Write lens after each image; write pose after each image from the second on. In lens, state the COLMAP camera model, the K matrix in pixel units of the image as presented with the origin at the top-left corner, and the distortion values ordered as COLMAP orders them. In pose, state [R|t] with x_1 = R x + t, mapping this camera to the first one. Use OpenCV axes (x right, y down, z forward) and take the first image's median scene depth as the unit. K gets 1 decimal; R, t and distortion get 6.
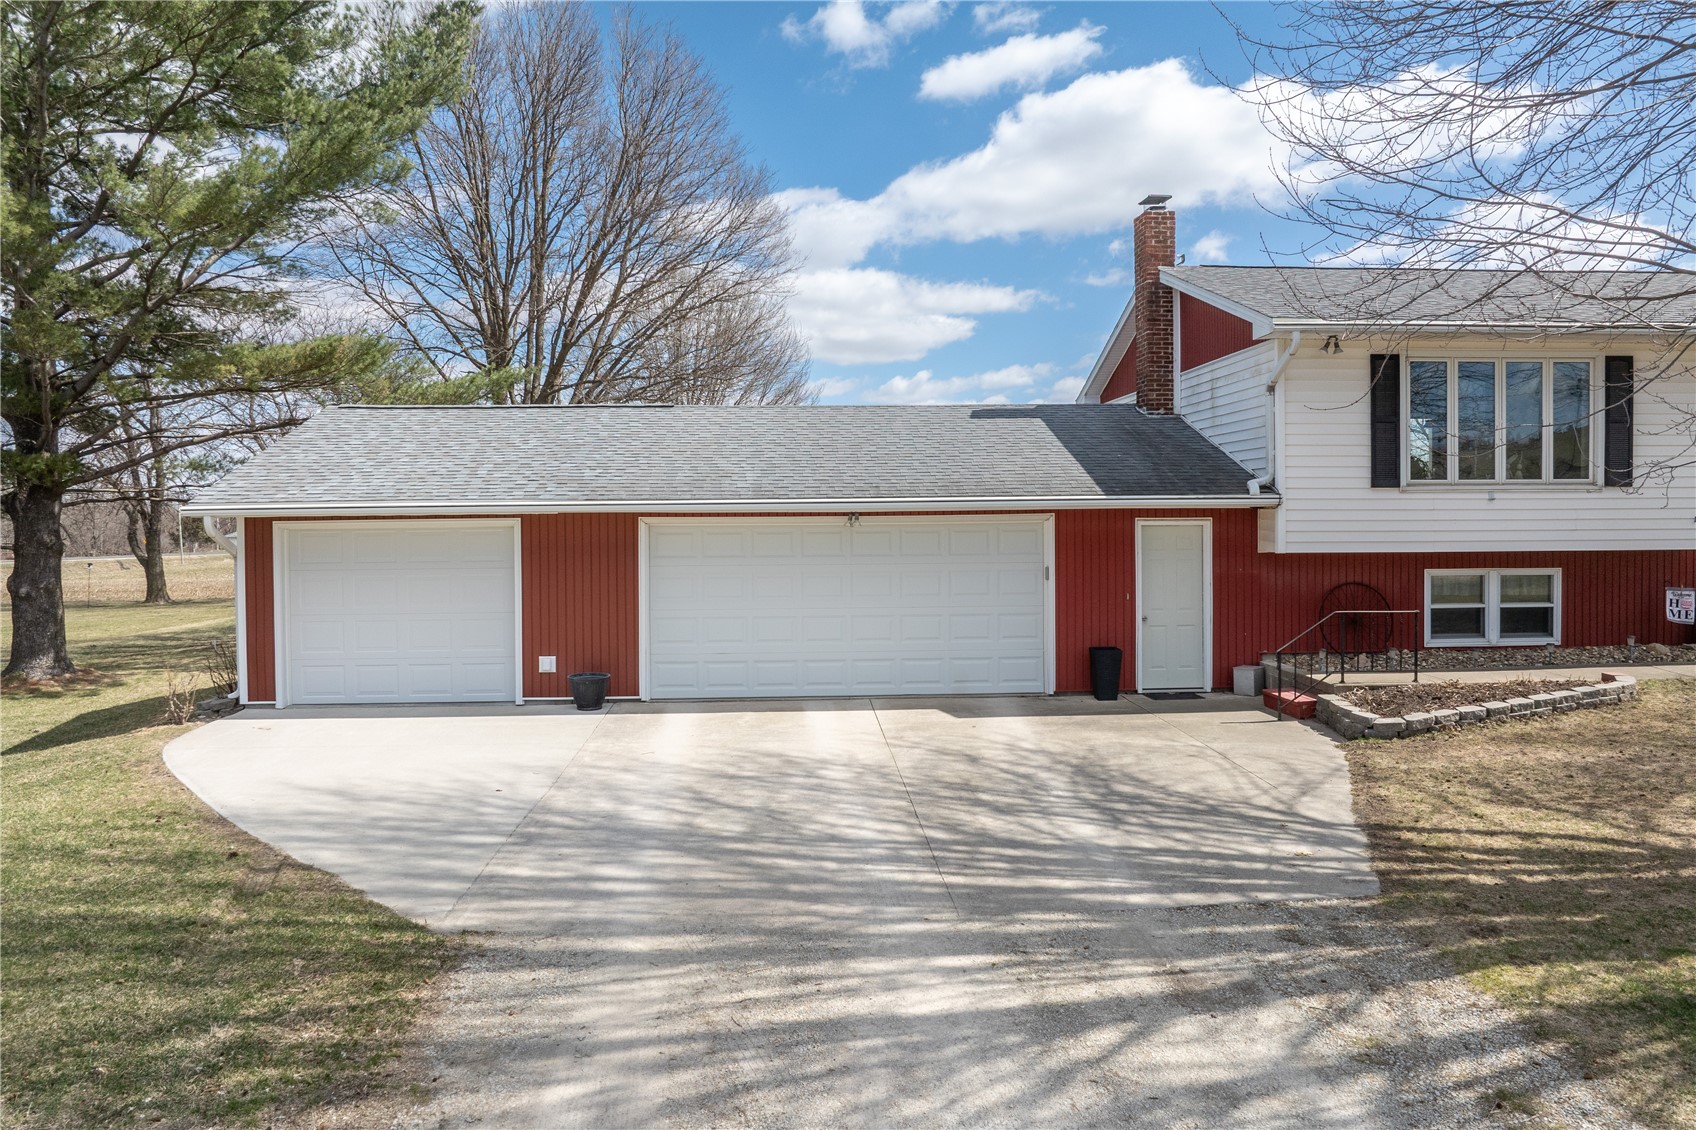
lens RADIAL K [[1263.7, 0, 848.0], [0, 1263.7, 565.0], [0, 0, 1]] dist [-0.024566, 0.029458]
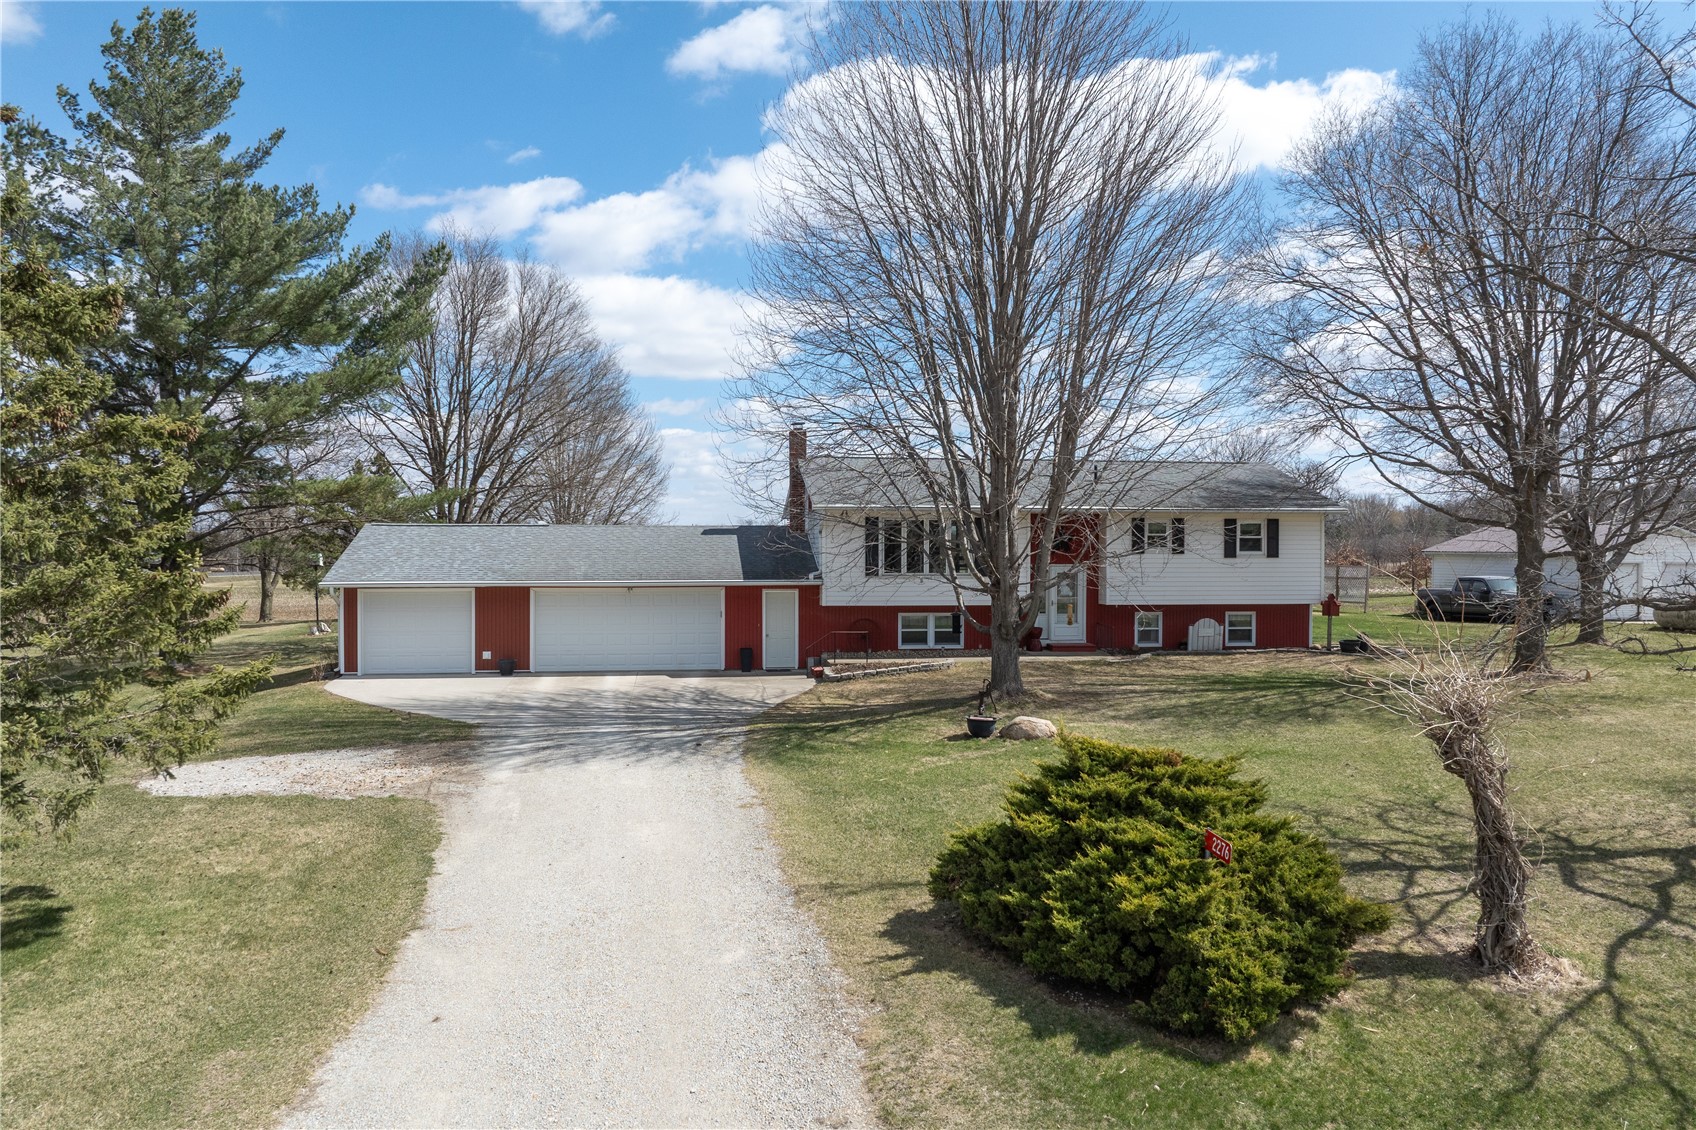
lens RADIAL K [[1263.7, 0, 848.0], [0, 1263.7, 565.0], [0, 0, 1]] dist [-0.024566, 0.029458]
pose [[0.996214, 0.007819, 0.086588, 0.189302], [-0.005712, 0.999682, -0.024556, -0.026607], [-0.086752, 0.023968, 0.995942, -1.200424]]
